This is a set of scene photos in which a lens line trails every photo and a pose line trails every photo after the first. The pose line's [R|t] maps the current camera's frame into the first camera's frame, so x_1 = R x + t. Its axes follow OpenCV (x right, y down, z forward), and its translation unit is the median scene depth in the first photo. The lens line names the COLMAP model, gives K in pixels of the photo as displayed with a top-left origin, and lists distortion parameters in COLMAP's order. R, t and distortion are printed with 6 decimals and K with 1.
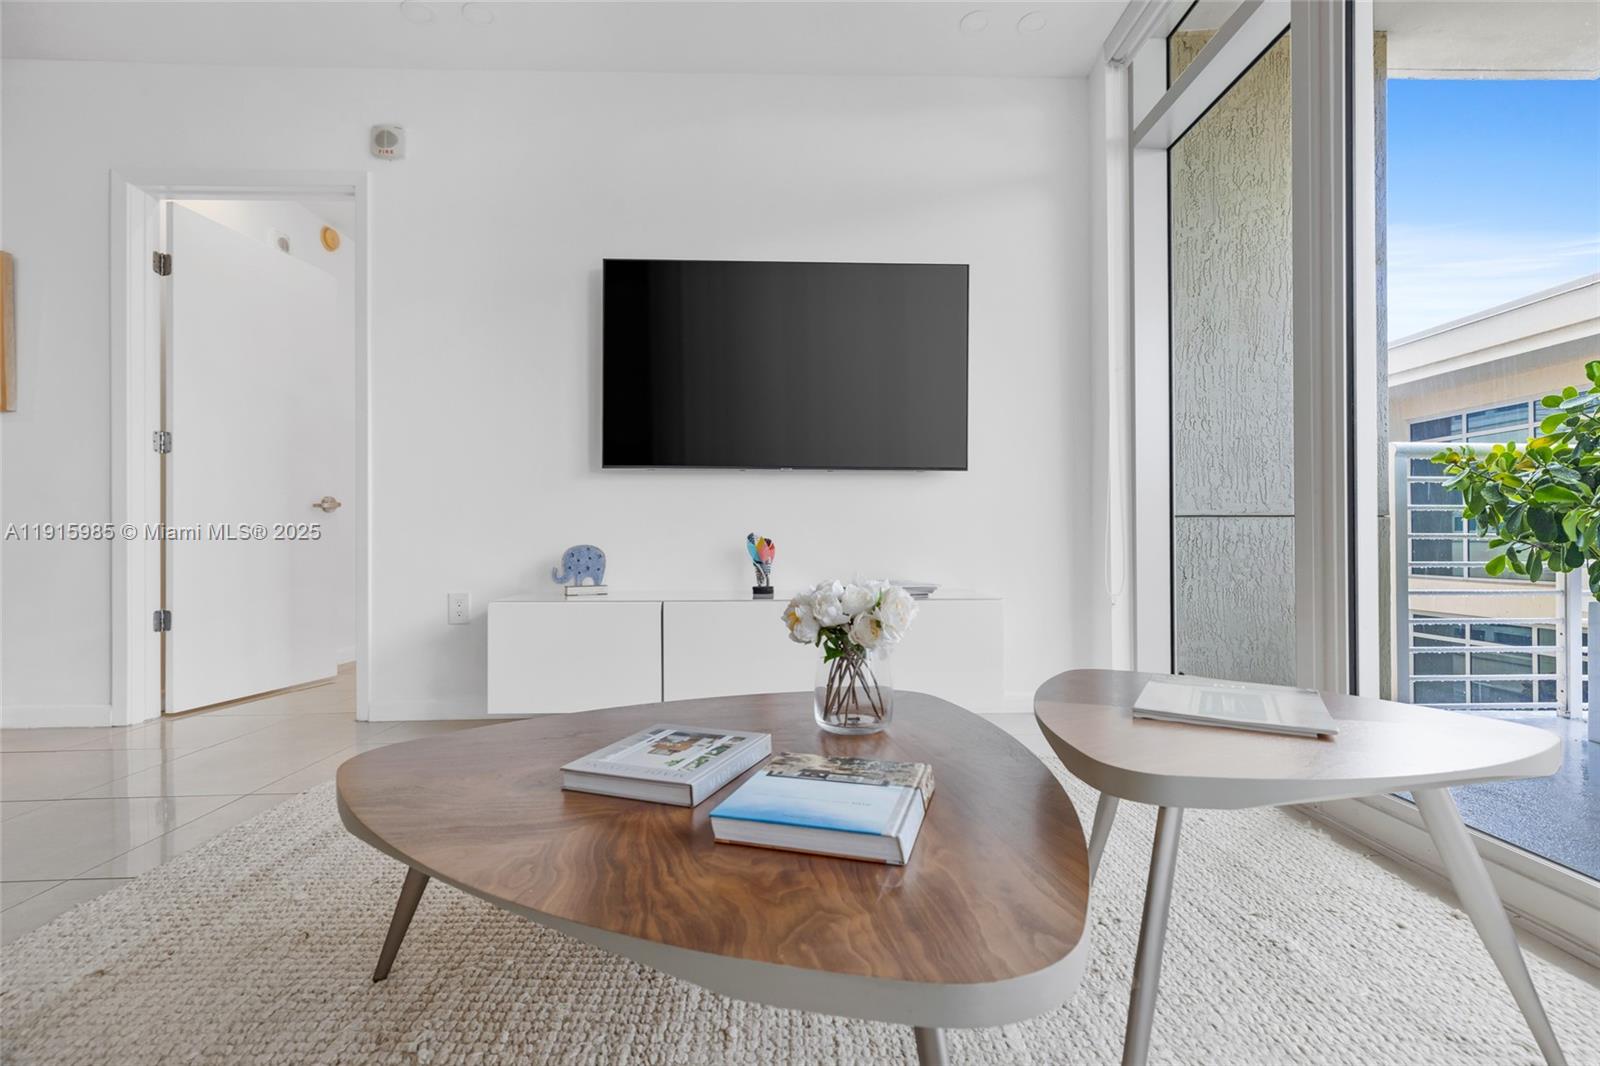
lens RADIAL K [[716.0, 0, 804.5], [0, 716.0, 539.5], [0, 0, 1]] dist [0.001985, 0.000226]
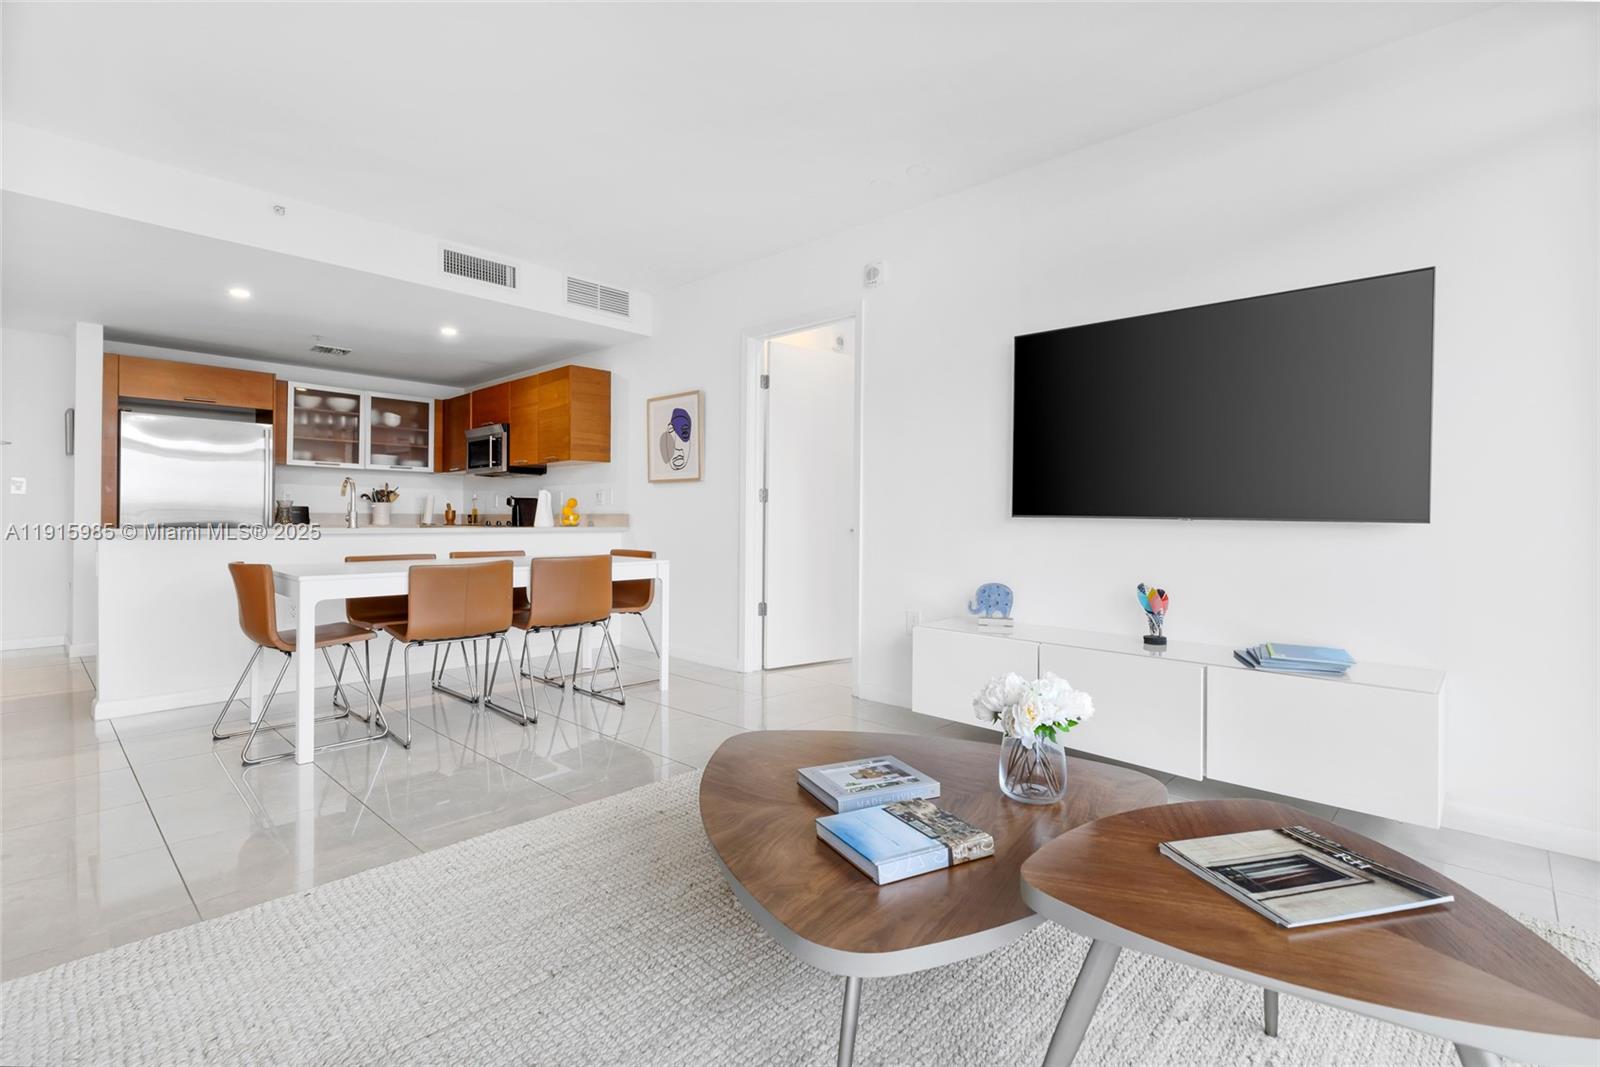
lens RADIAL K [[730.3, 0, 806.1], [0, 730.3, 519.8], [0, 0, 1]] dist [0.000869, -0.000492]
pose [[0.712034, 0.011867, -0.702044, 0.313601], [-0.009550, 0.999928, 0.007217, -0.101701], [0.702080, 0.001566, 0.712097, -0.077968]]
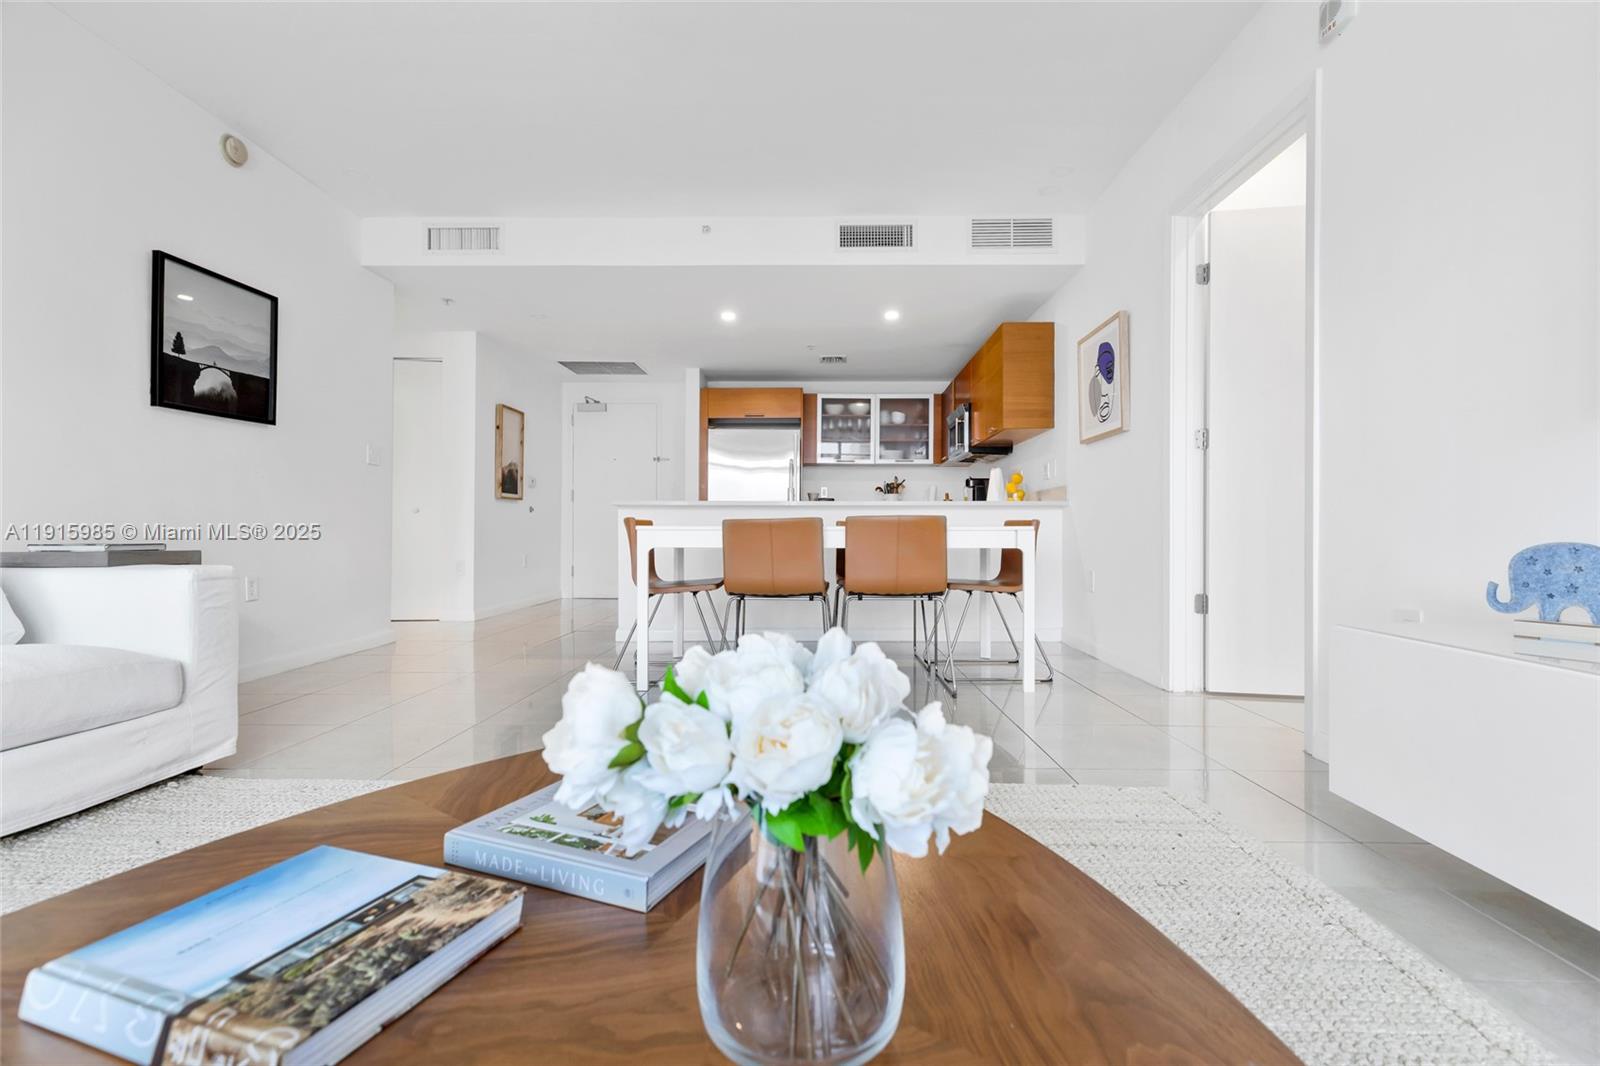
lens RADIAL K [[711.6, 0, 811.4], [0, 711.6, 528.3], [0, 0, 1]] dist [0.004646, 0.000003]
pose [[-0.036823, 0.001495, -0.999321, 0.215102], [0.001897, 0.999997, 0.001426, -0.003992], [0.999320, -0.001843, -0.036826, 0.479767]]
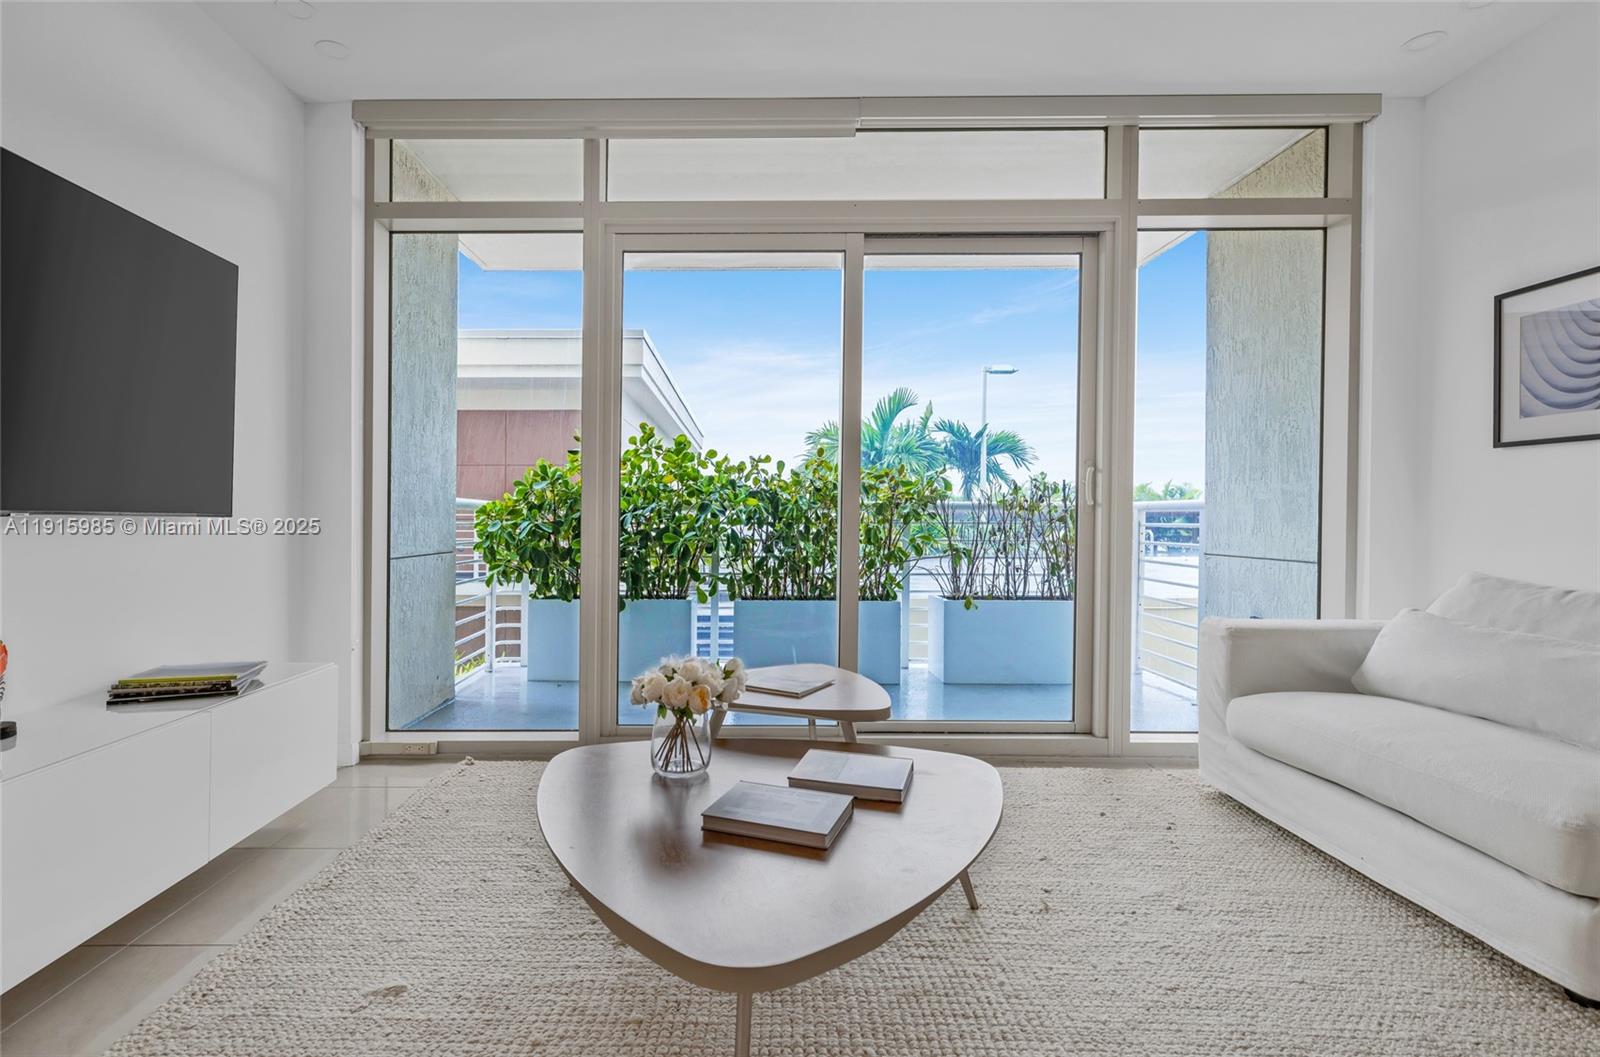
lens RADIAL K [[747.9, 0, 734.8], [0, 747.9, 519.3], [0, 0, 1]] dist [0.001397, -0.000576]
pose [[0.037875, 0.000271, 0.999282, -0.623483], [-0.001634, 0.999999, -0.000209, -0.096325], [-0.999281, -0.001625, 0.037875, 0.407570]]
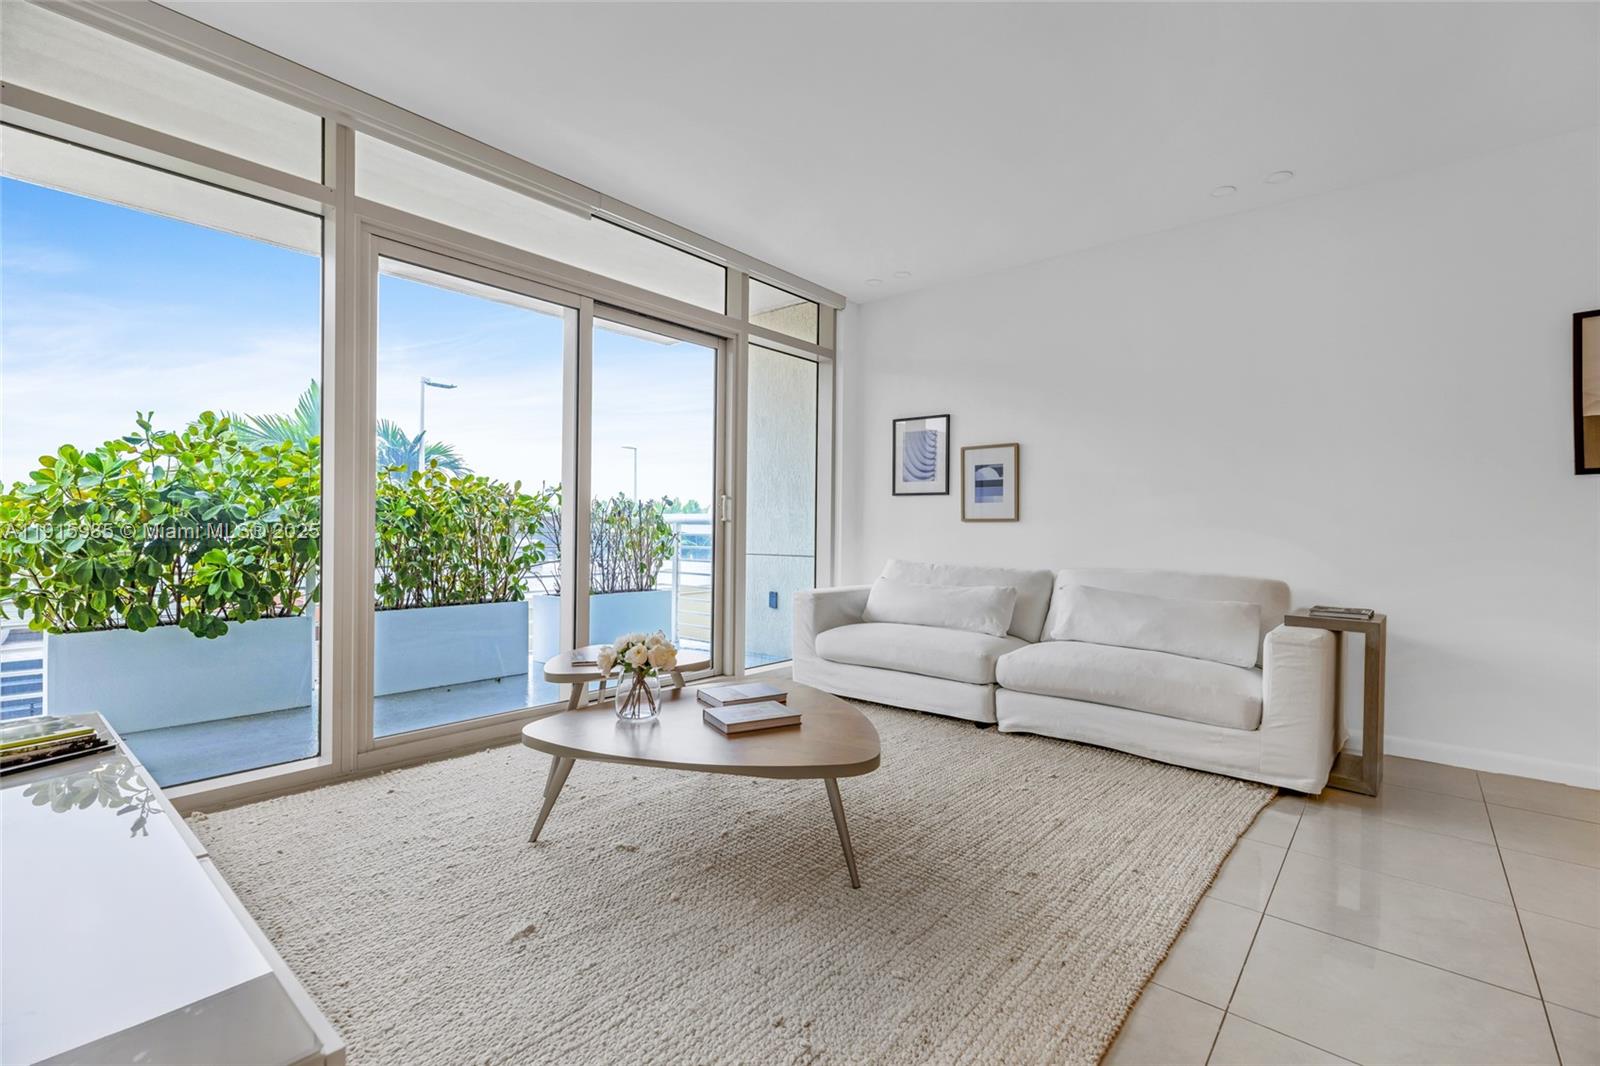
lens RADIAL K [[713.9, 0, 790.4], [0, 713.9, 530.4], [0, 0, 1]] dist [0.002755, 0.000045]
pose [[-0.738235, -0.004325, 0.674529, -0.664630], [-0.007973, 0.999966, -0.002315, -0.095356], [-0.674496, -0.007087, -0.738244, 0.977801]]
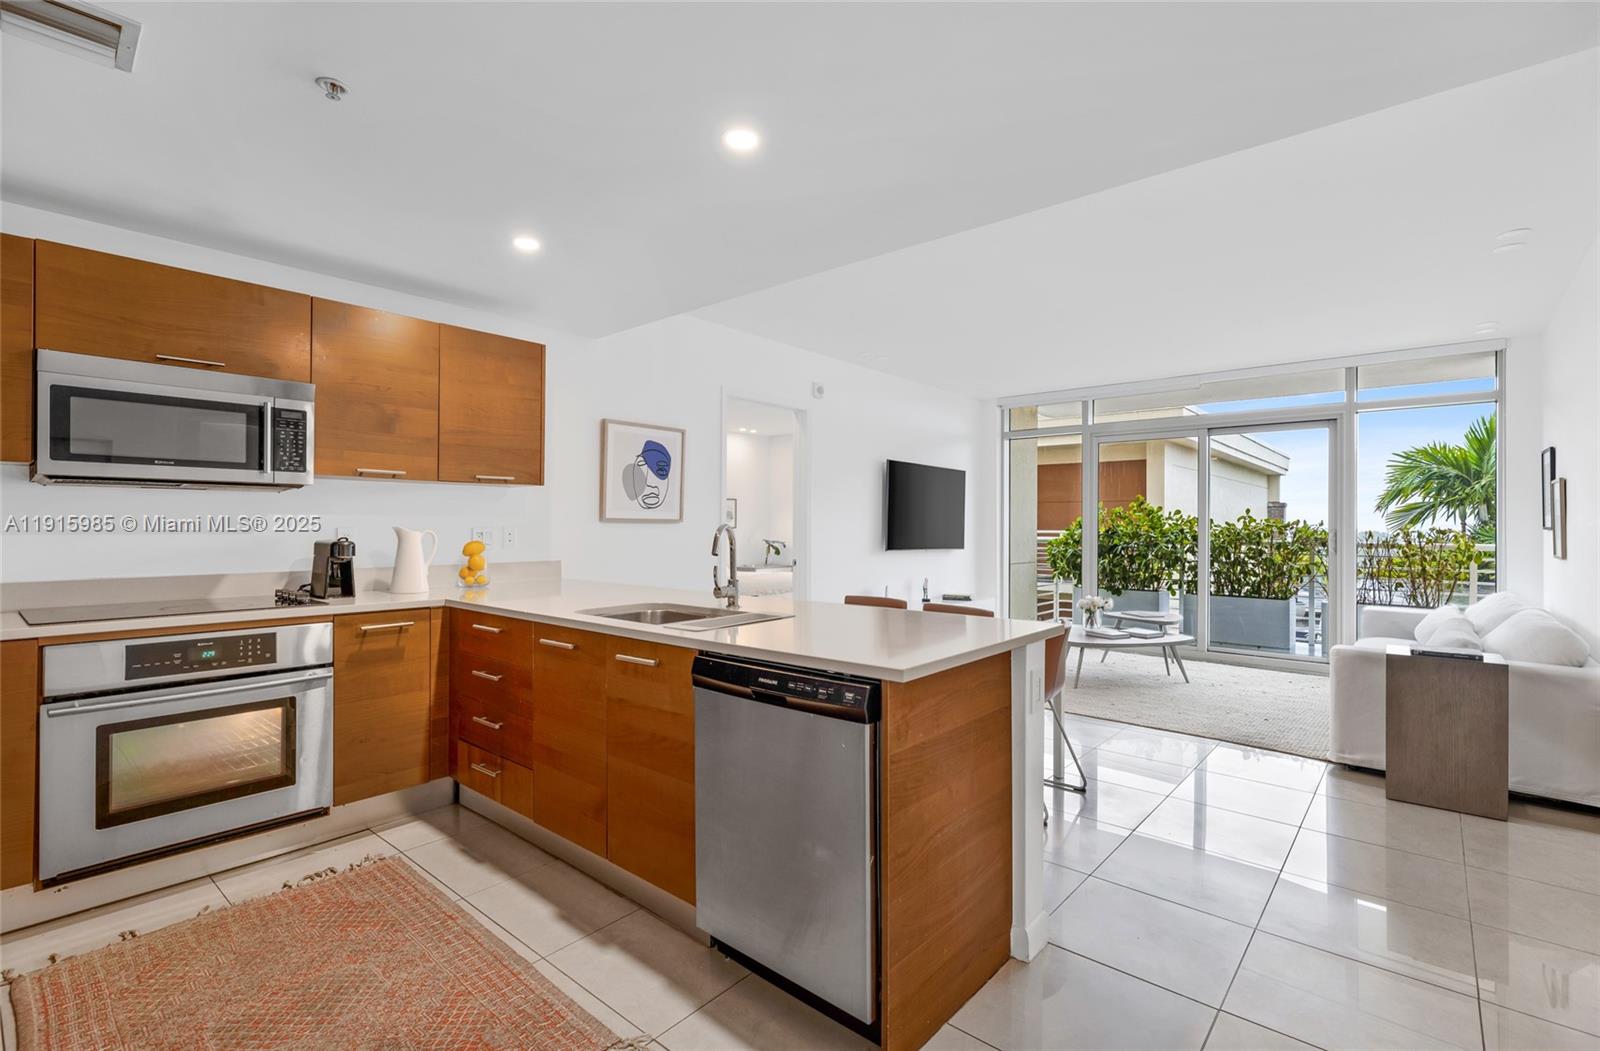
lens RADIAL K [[723.7, 0, 804.6], [0, 723.7, 523.2], [0, 0, 1]] dist [0.000107, -0.000345]
pose [[0.676622, 0.011998, 0.736233, -2.187796], [-0.010576, 0.999922, -0.006576, -0.170126], [-0.736255, -0.003337, 0.676696, -0.378377]]
